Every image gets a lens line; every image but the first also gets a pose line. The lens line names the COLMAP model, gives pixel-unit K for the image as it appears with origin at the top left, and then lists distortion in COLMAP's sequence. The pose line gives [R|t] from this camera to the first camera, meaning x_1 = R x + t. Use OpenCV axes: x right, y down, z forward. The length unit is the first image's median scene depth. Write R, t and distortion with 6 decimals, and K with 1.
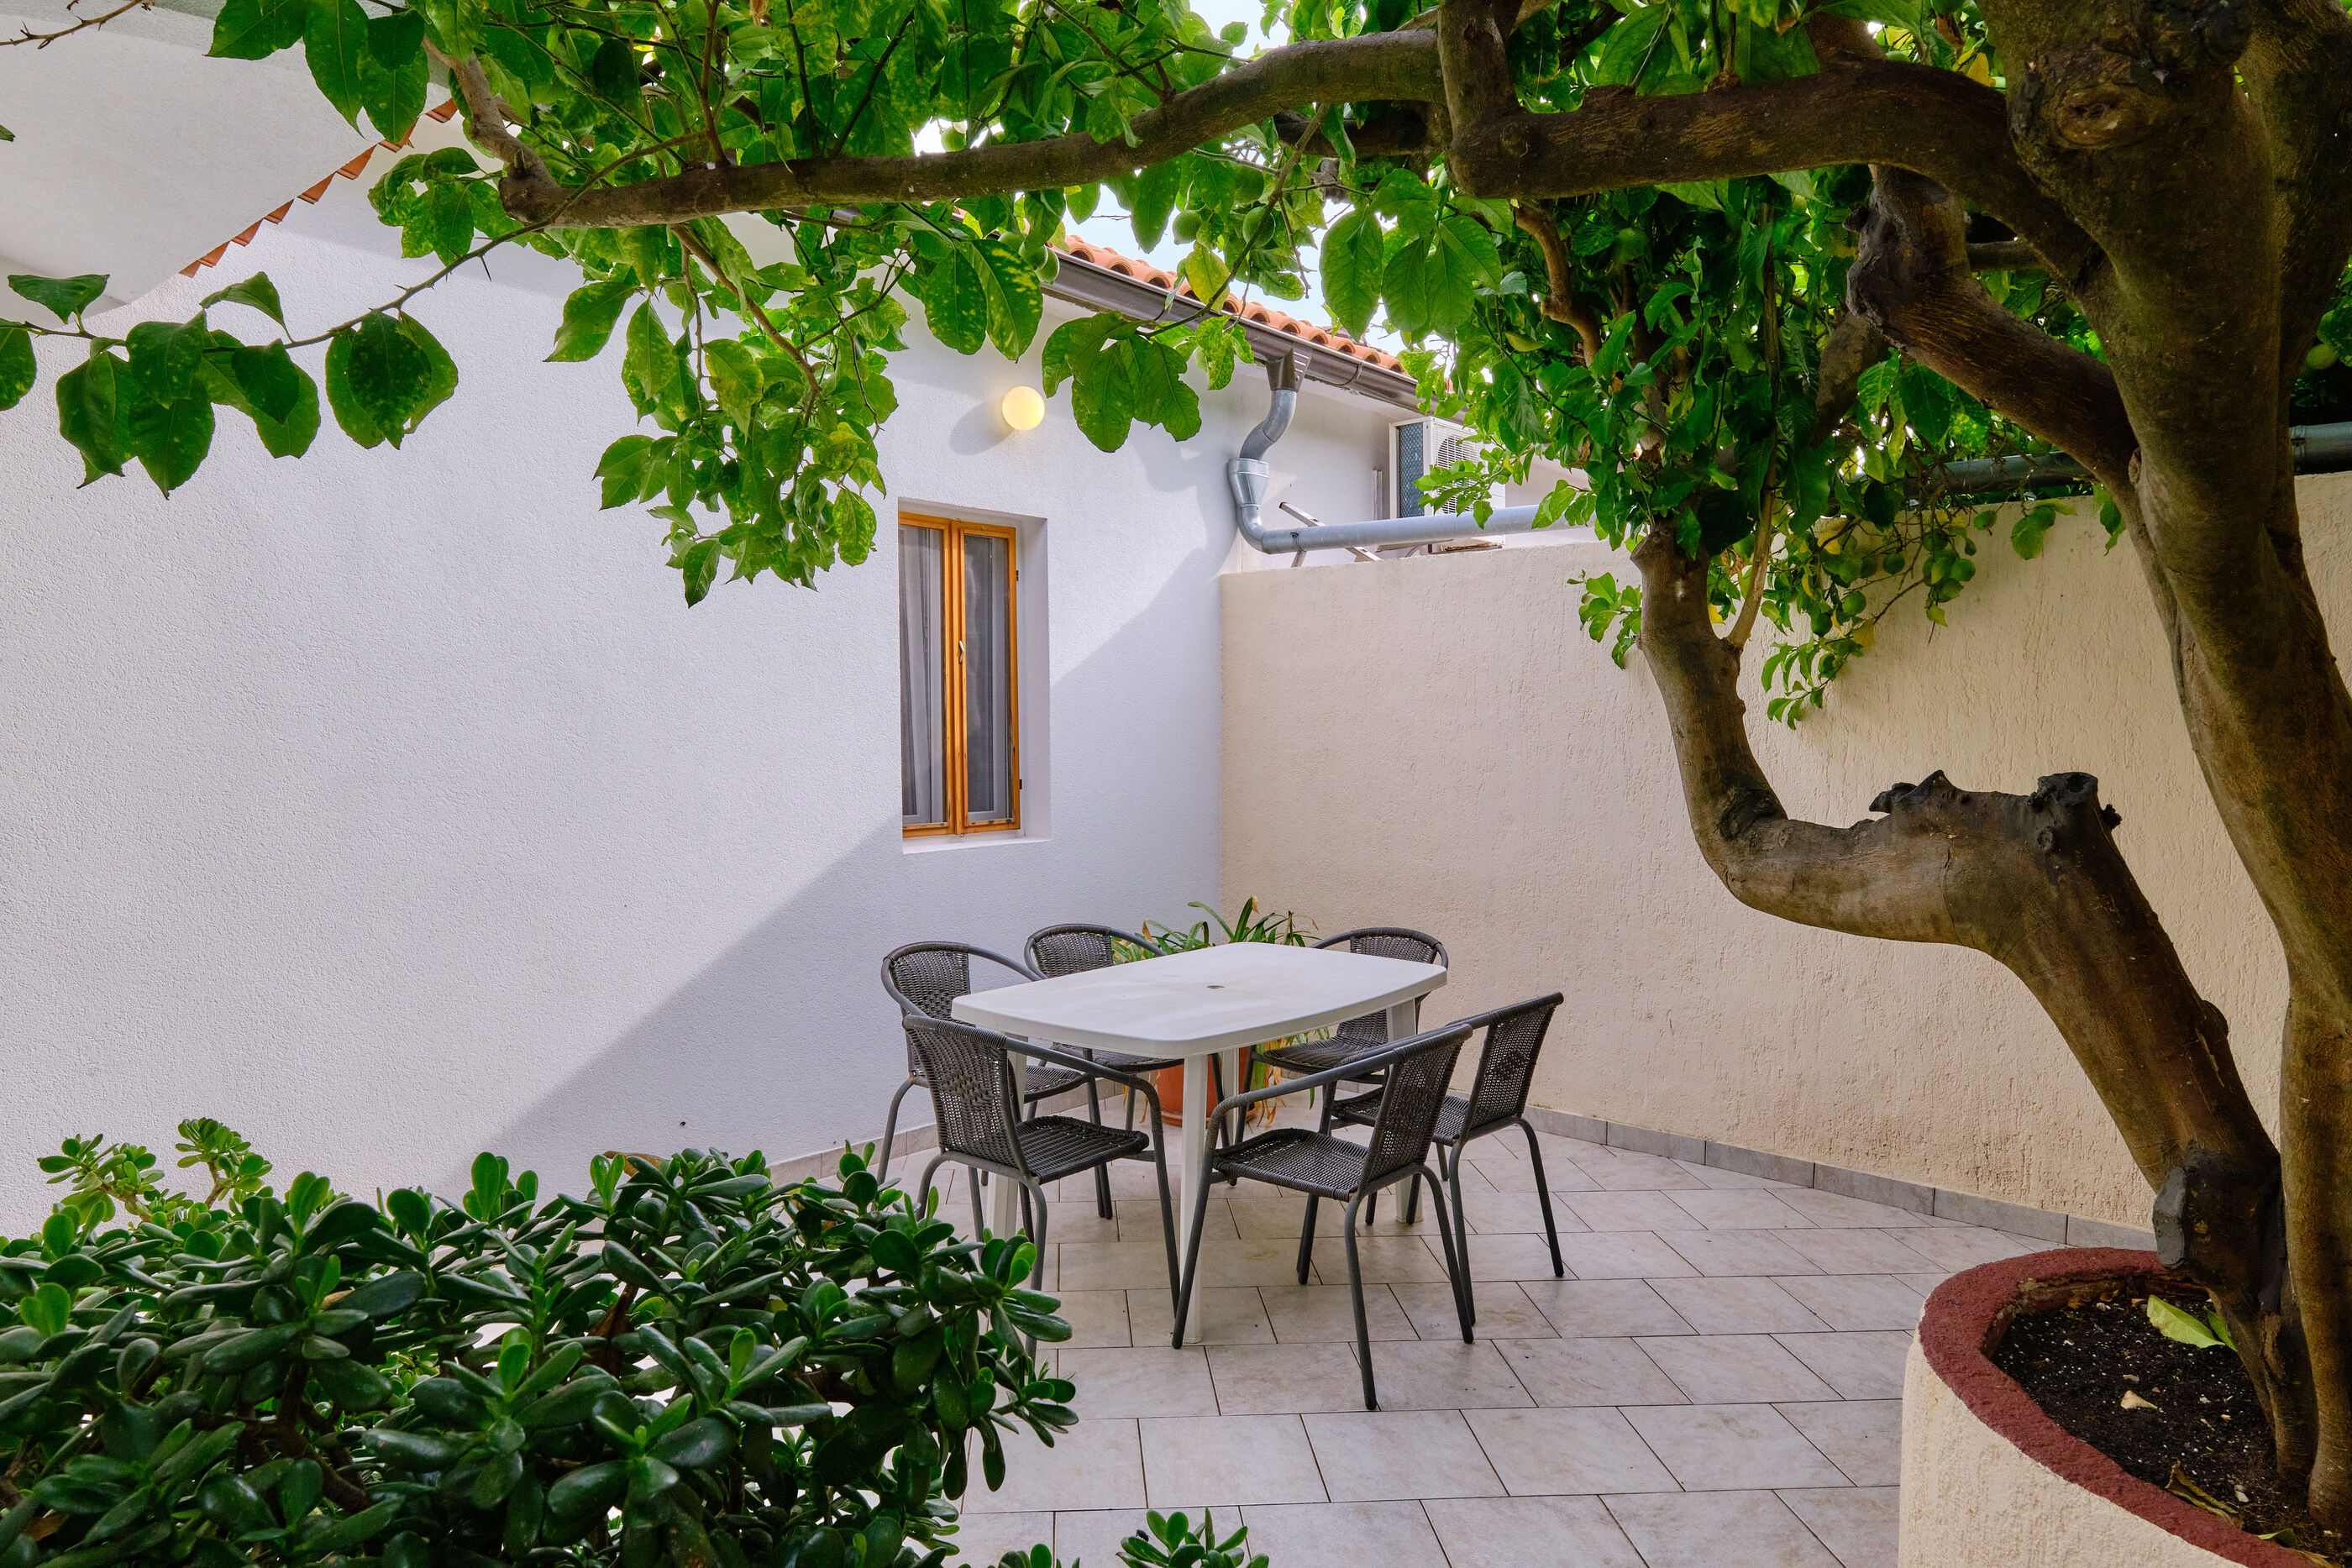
lens RADIAL K [[1414.0, 0, 1176.0], [0, 1414.0, 784.0], [0, 0, 1]] dist [0.002651, 0.000213]
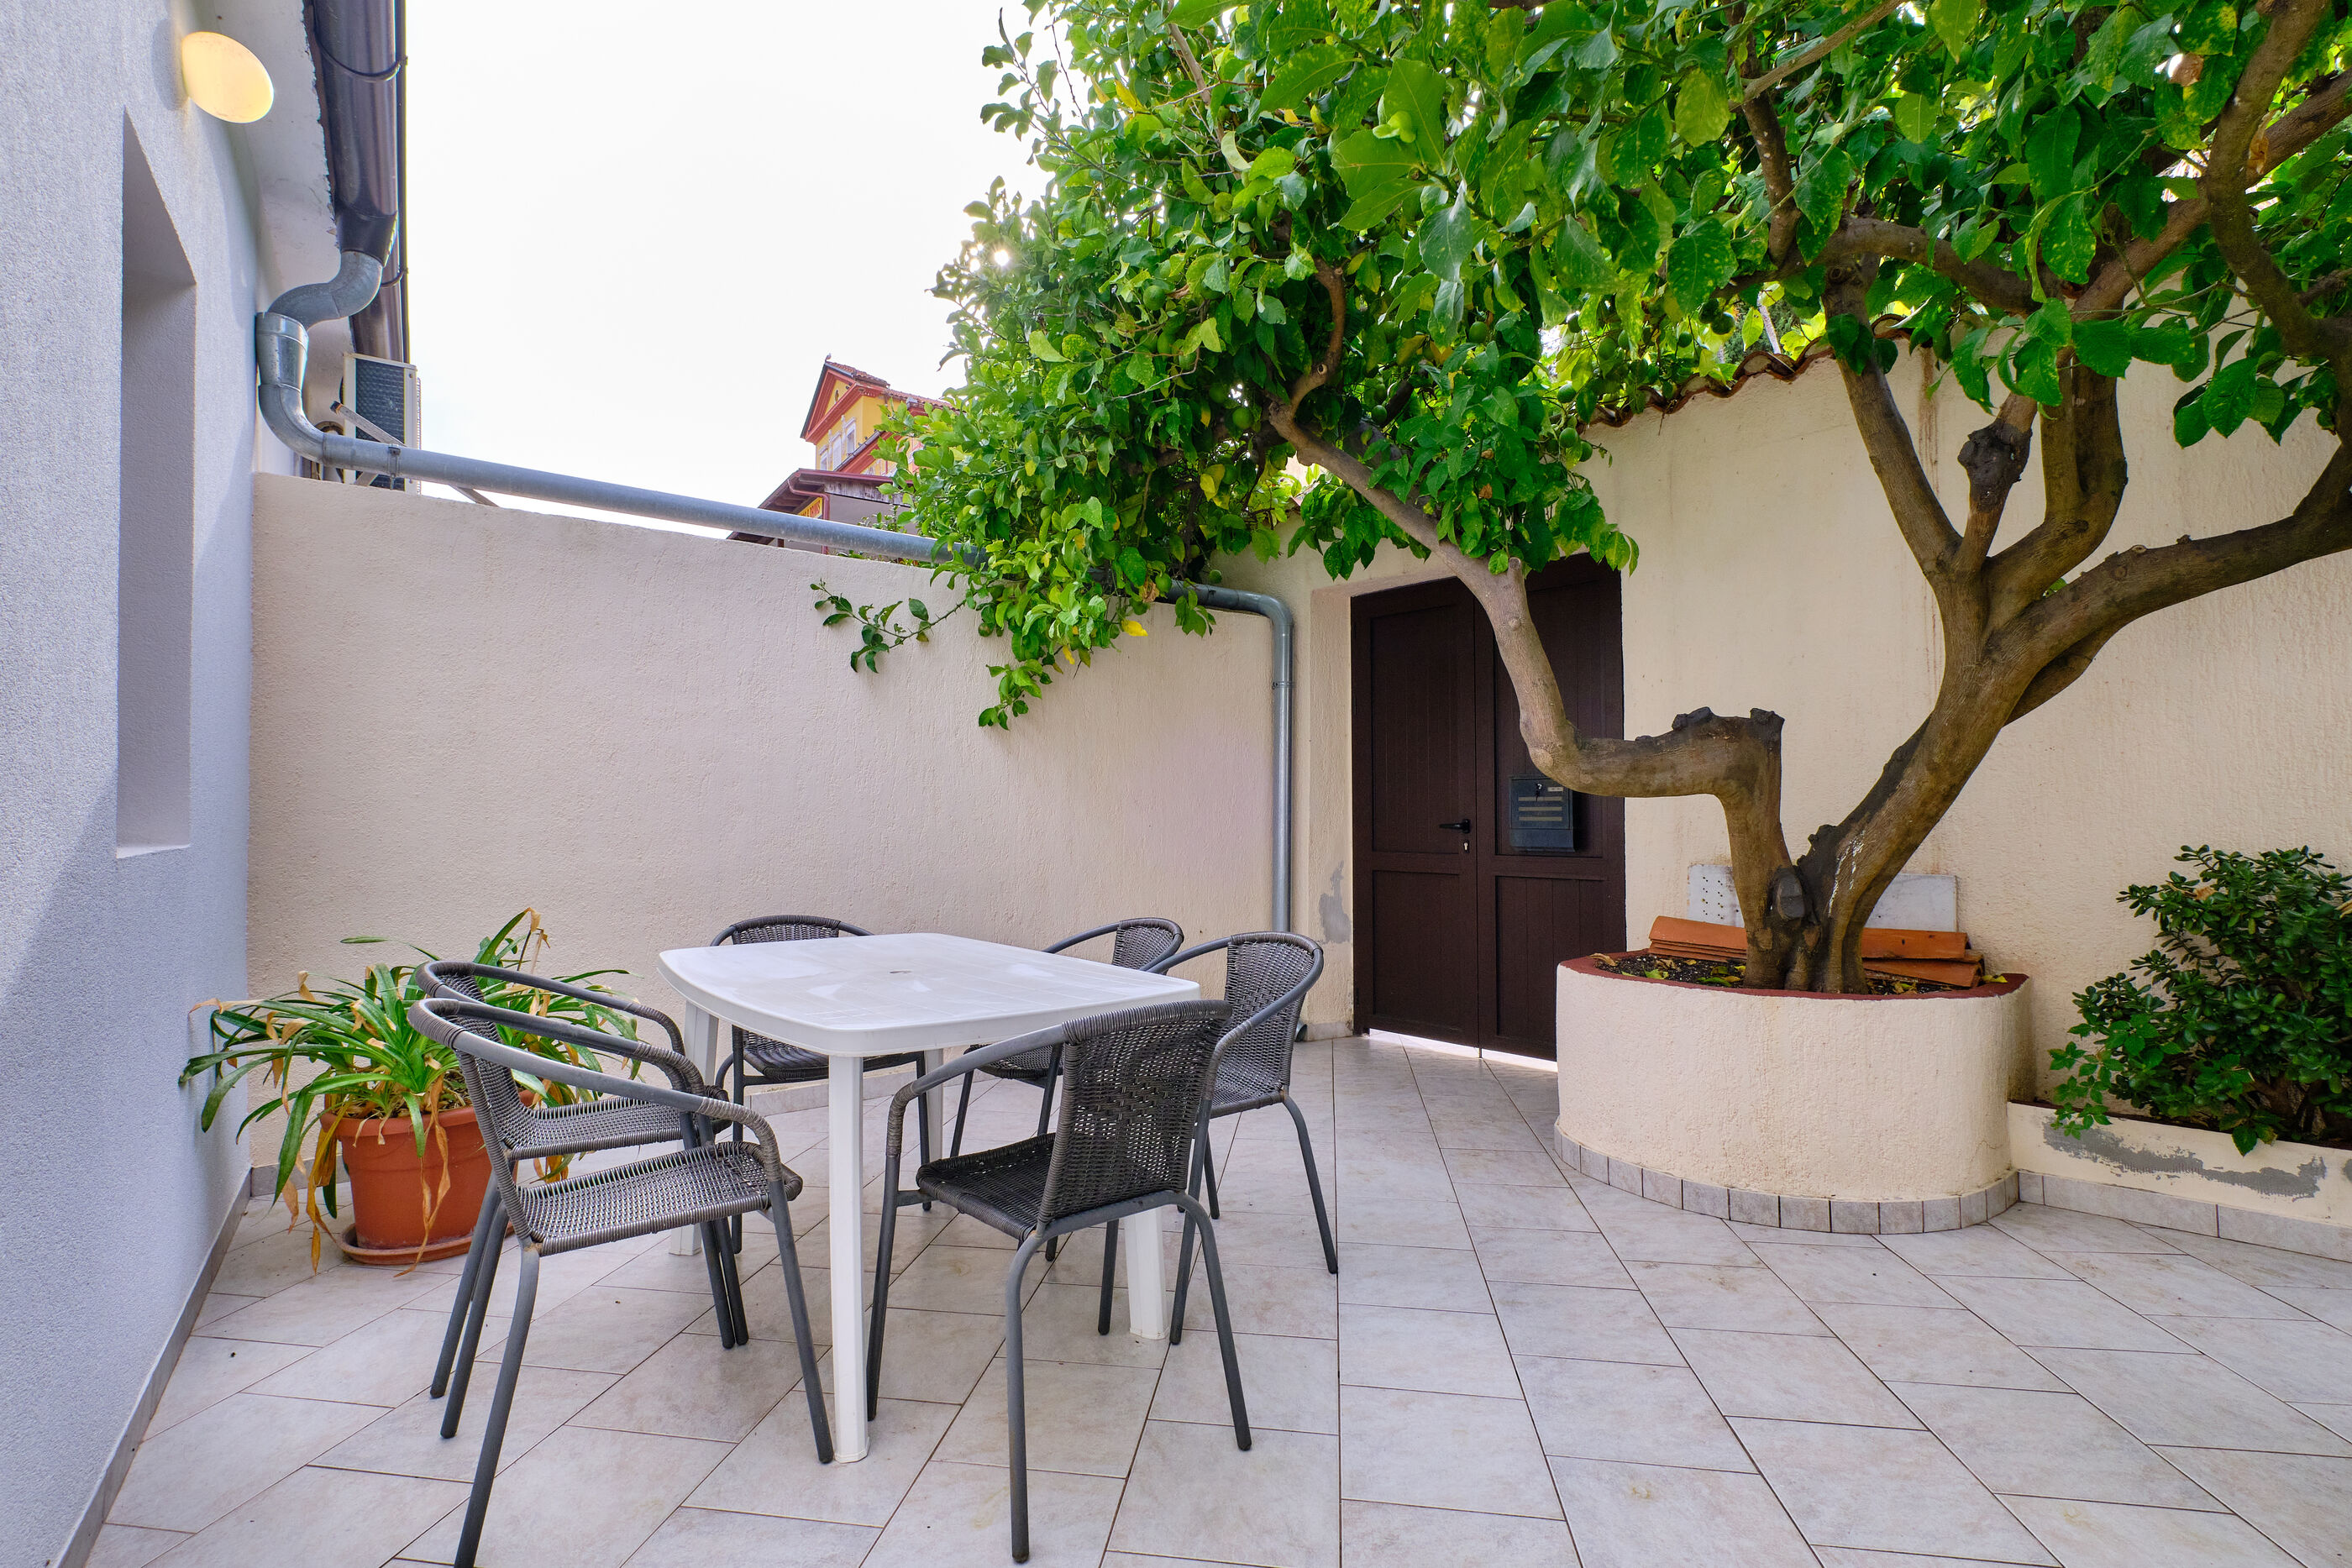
lens RADIAL K [[1030.4, 0, 1176.0], [0, 1030.4, 784.0], [0, 0, 1]] dist [-0.009092, -0.000085]
pose [[0.219032, 0.032100, 0.975189, -0.687373], [0.040361, 0.998305, -0.041926, 0.084468], [-0.974883, 0.048543, 0.217365, 0.917123]]
